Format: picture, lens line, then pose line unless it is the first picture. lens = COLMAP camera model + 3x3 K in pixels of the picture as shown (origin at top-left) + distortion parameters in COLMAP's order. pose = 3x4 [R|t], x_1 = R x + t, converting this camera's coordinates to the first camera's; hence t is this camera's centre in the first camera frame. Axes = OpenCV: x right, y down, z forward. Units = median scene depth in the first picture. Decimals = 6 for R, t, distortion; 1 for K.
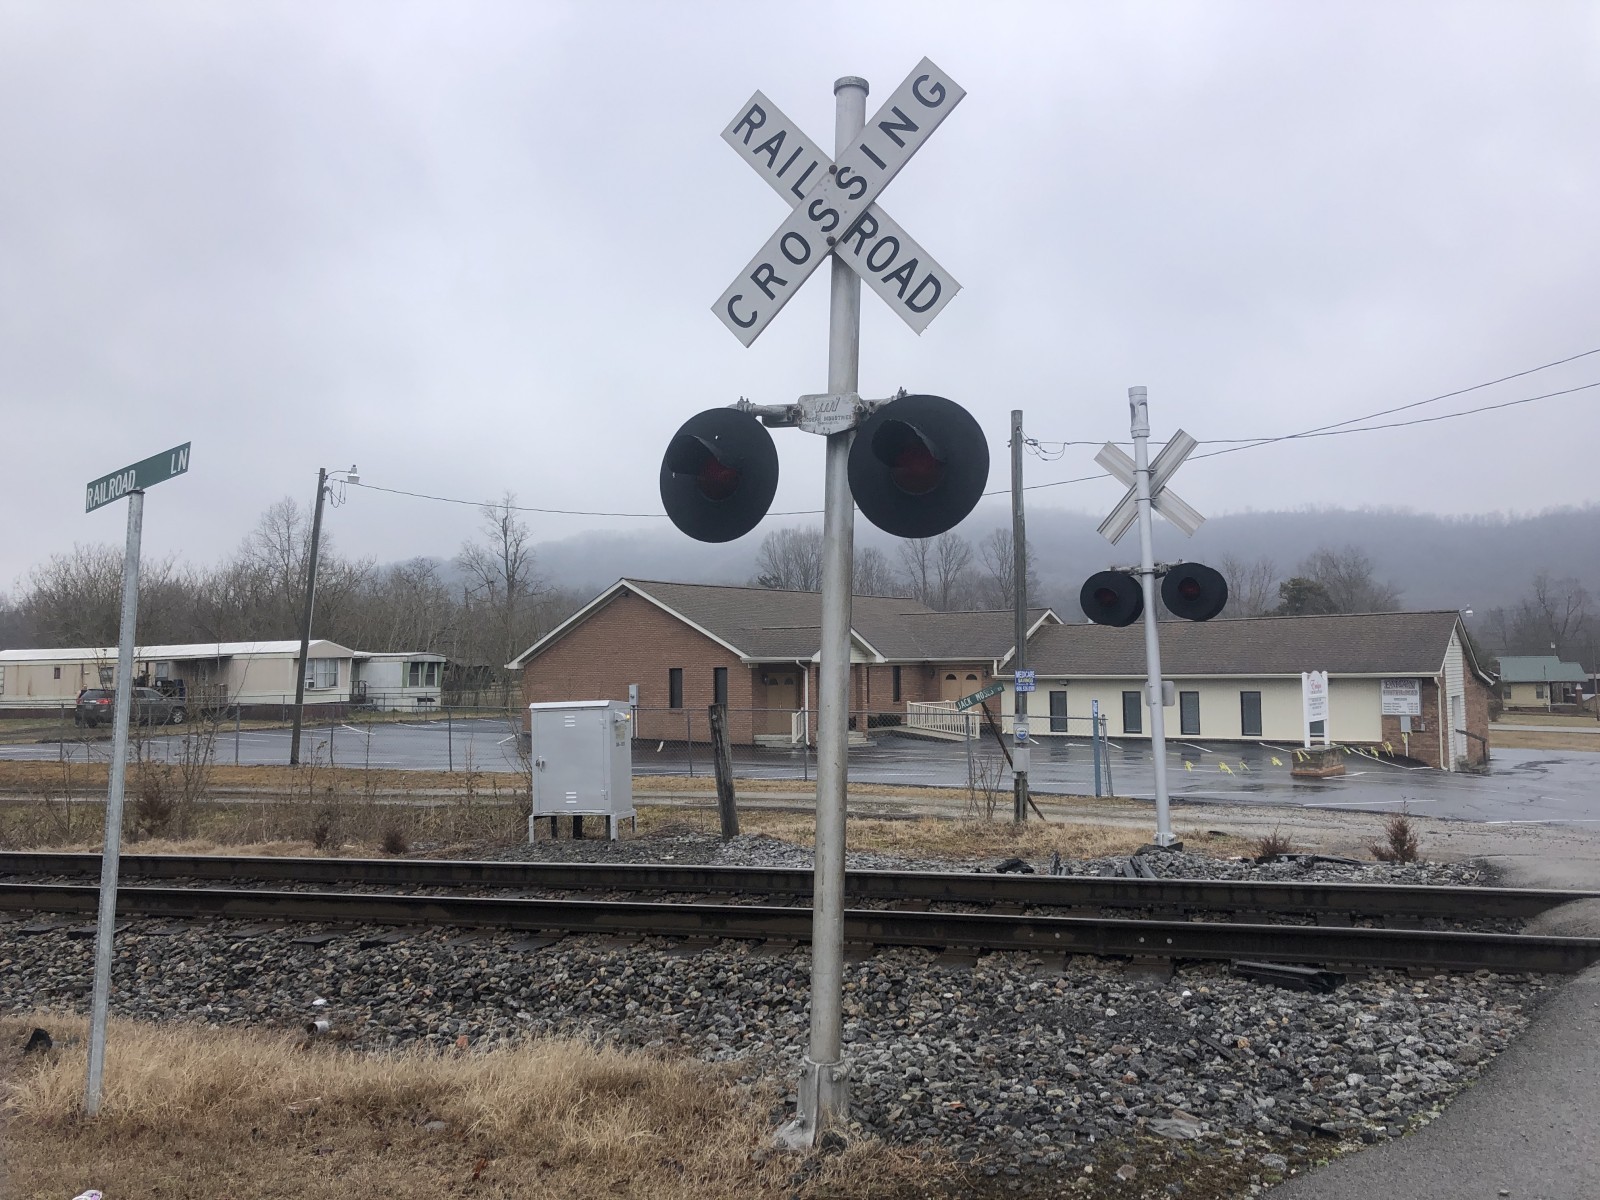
lens RADIAL K [[1303.3, 0, 808.2], [0, 1303.3, 577.6], [0, 0, 1]] dist [0.075679, -0.153563]
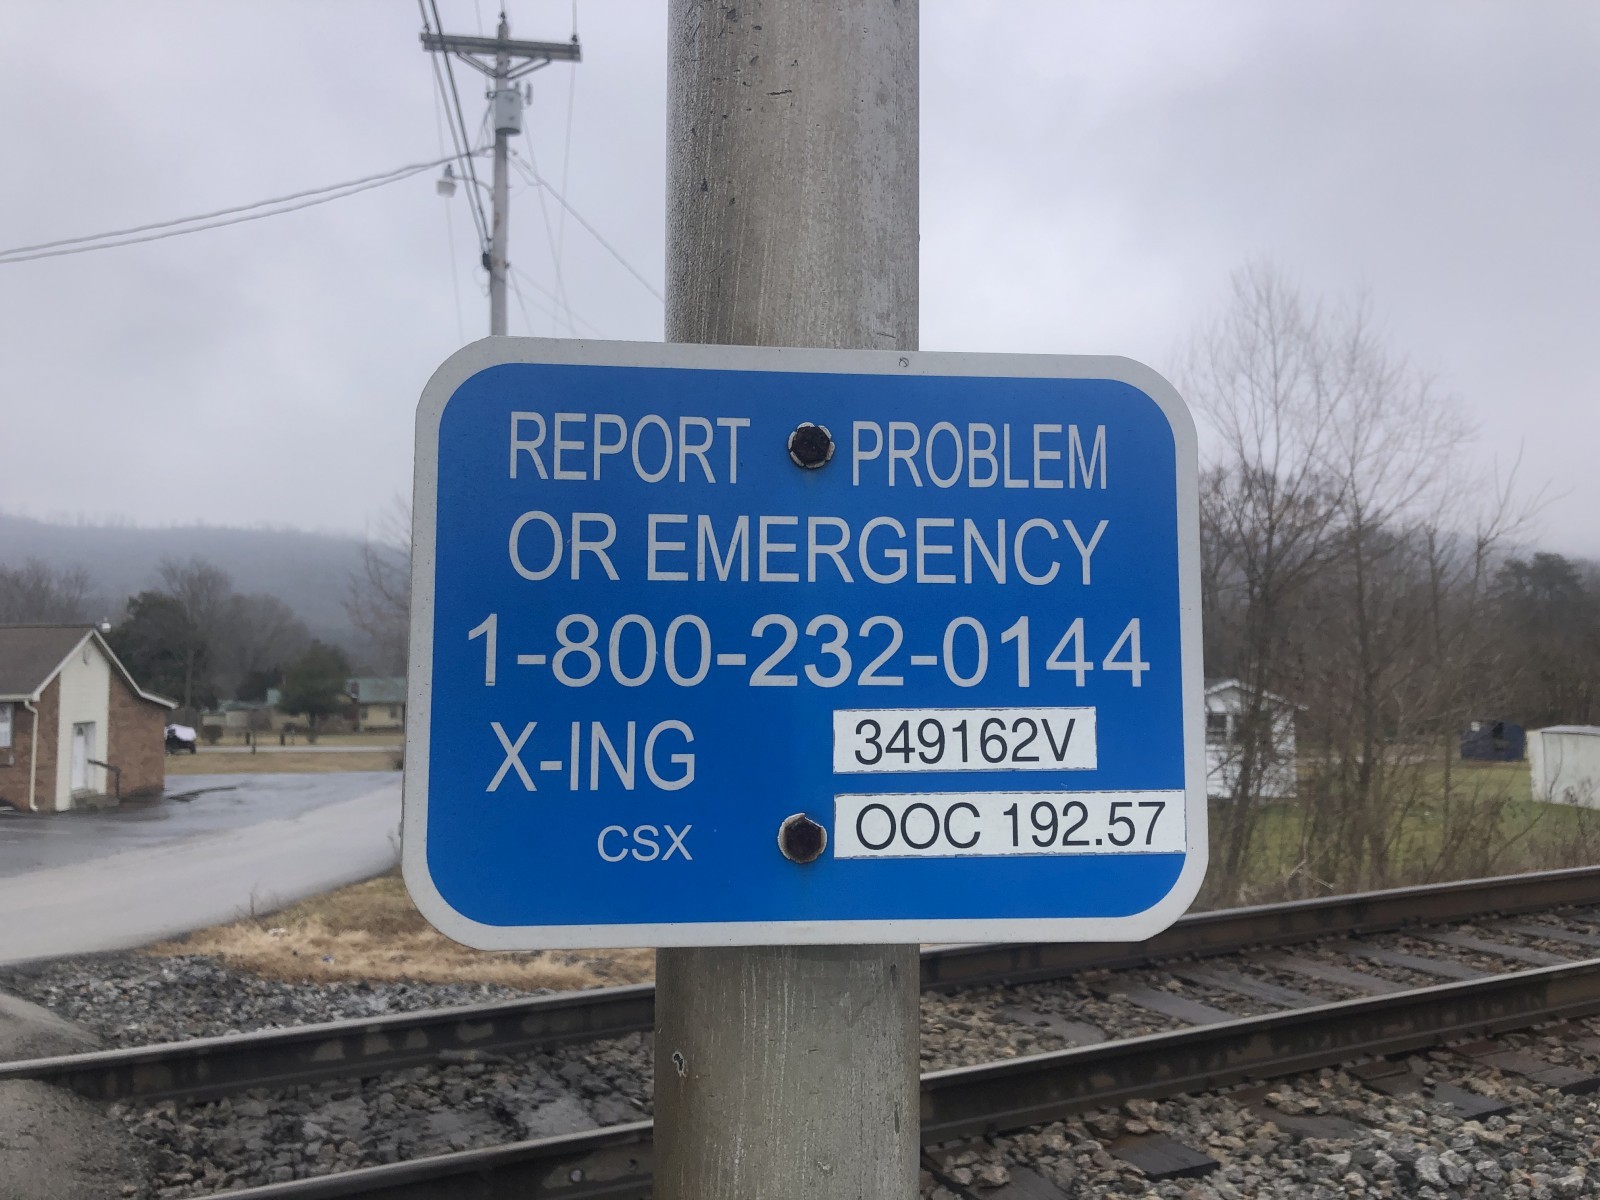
lens RADIAL K [[1325.4, 0, 831.2], [0, 1325.4, 535.5], [0, 0, 1]] dist [0.001409, 0.008345]
pose [[0.713162, 0.073804, 0.697103, 0.556323], [-0.040678, 0.997124, -0.063953, 0.006186], [-0.699818, 0.017252, 0.714113, 0.041392]]
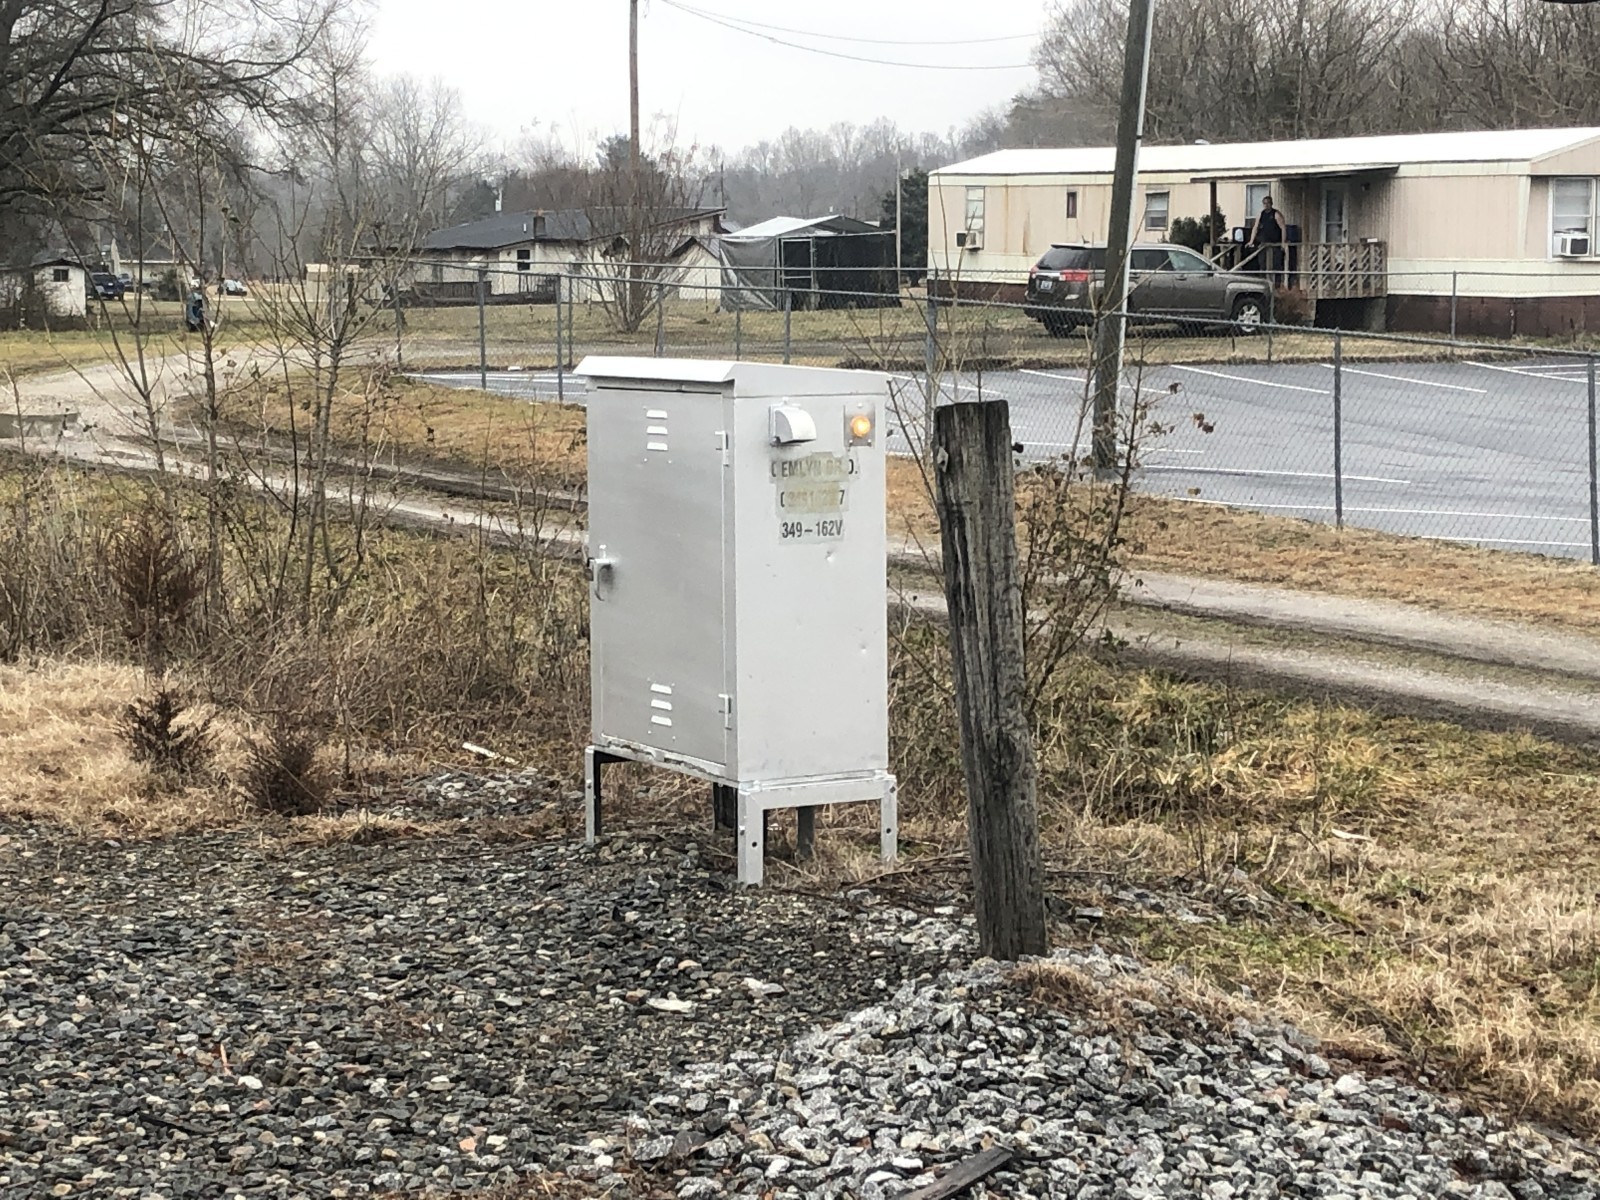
lens RADIAL K [[3255.1, 0, 800.0], [0, 3255.1, 600.0], [0, 0, 1]] dist [0.203171, -0.526873]
pose [[0.760017, 0.096993, -0.642624, 0.237262], [0.025829, 0.983511, 0.178992, 0.021221], [0.649389, -0.152635, 0.744980, 0.439039]]
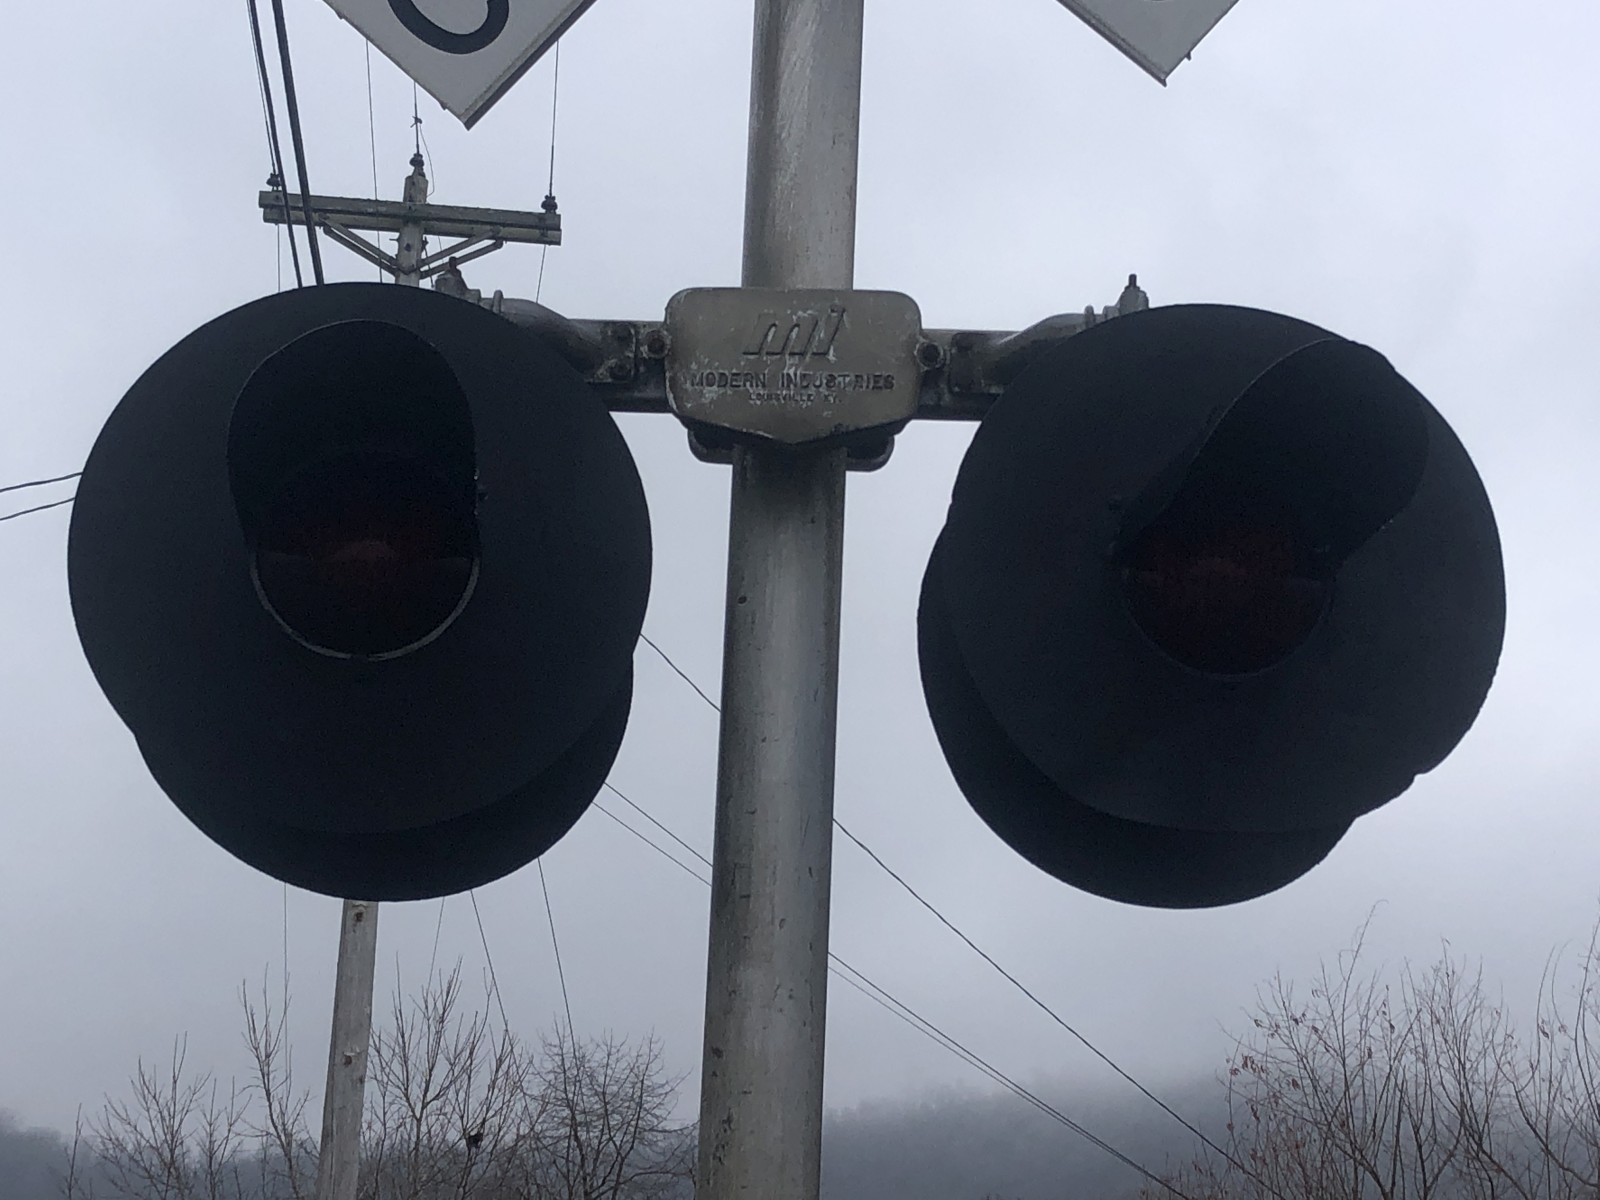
lens RADIAL K [[2914.2, 0, 861.9], [0, 2914.2, 565.8], [0, 0, 1]] dist [0.156359, -0.042224]
pose [[0.753001, 0.220966, 0.619809, 0.487731], [-0.075770, 0.964783, -0.251900, -0.001744], [-0.653642, 0.142718, 0.743225, -0.046611]]
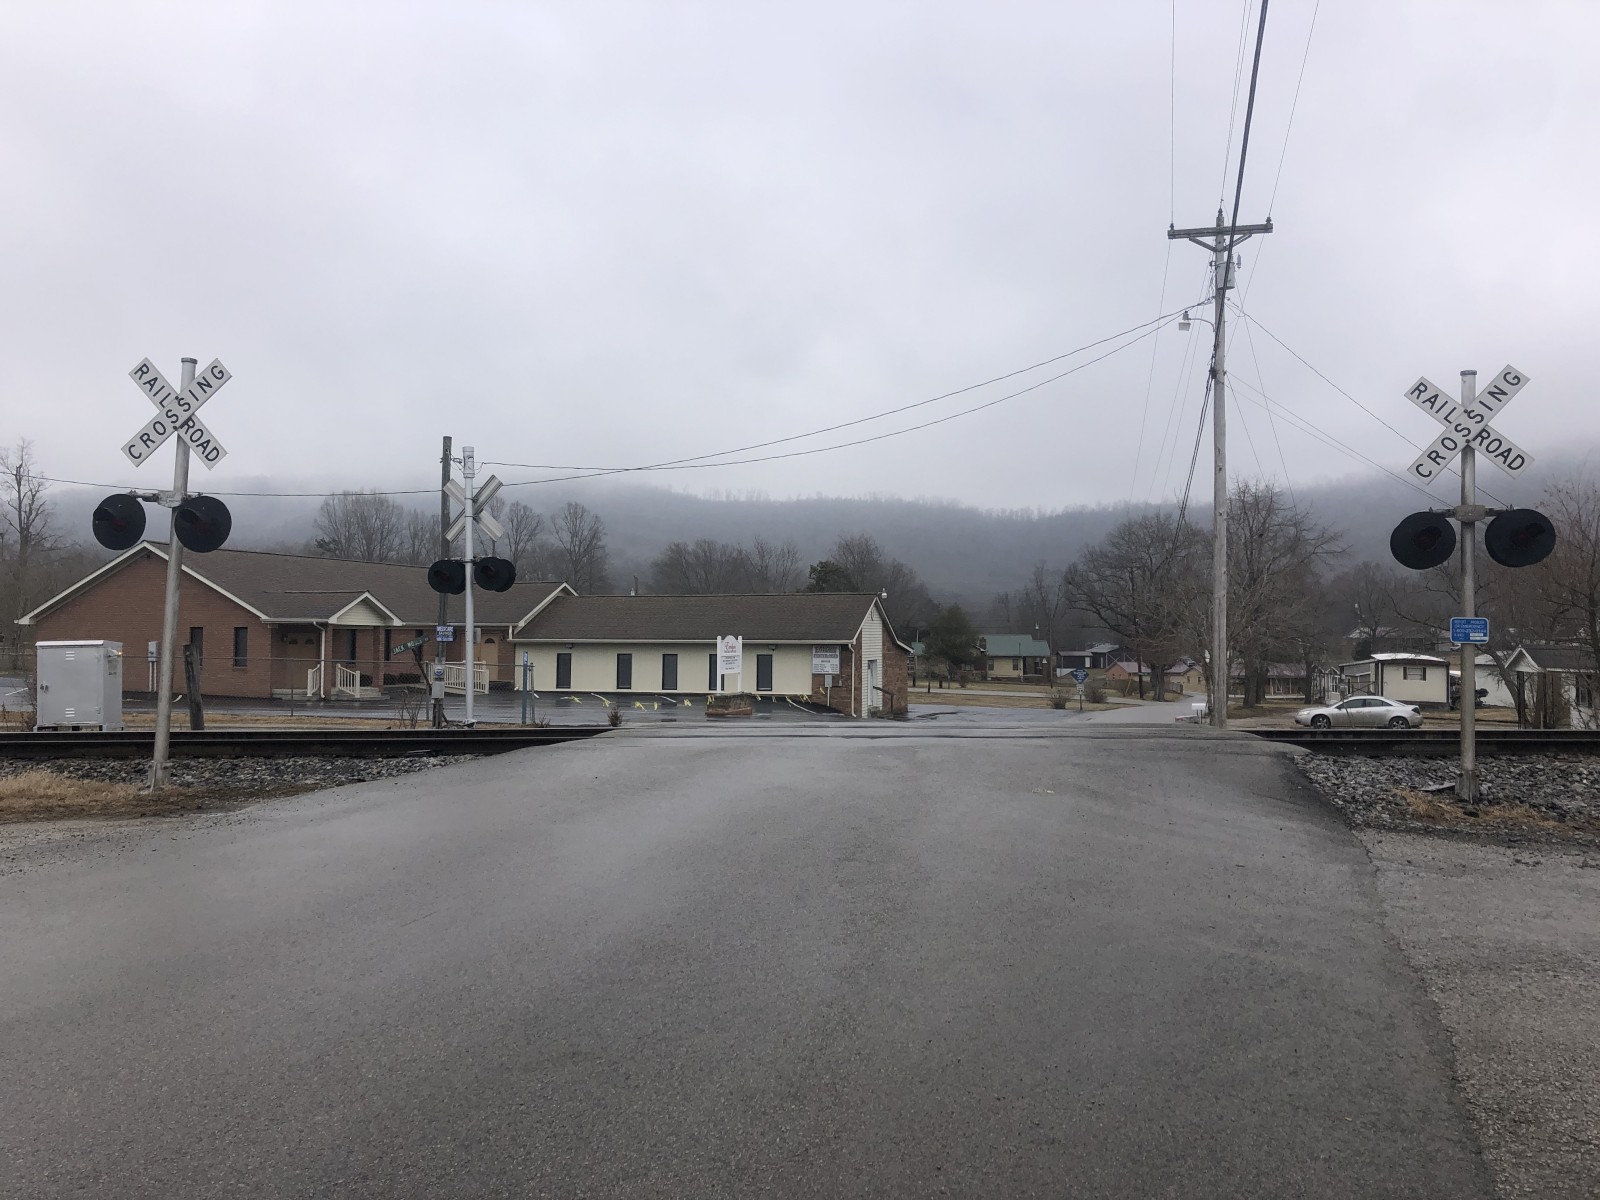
lens RADIAL K [[1295.1, 0, 805.8], [0, 1295.1, 582.3], [0, 0, 1]] dist [0.009823, -0.001503]
pose [[0.949302, 0.030473, 0.312885, 0.095522], [-0.038238, 0.999093, 0.018710, -0.015077], [-0.312031, -0.029725, 0.949607, -0.412604]]
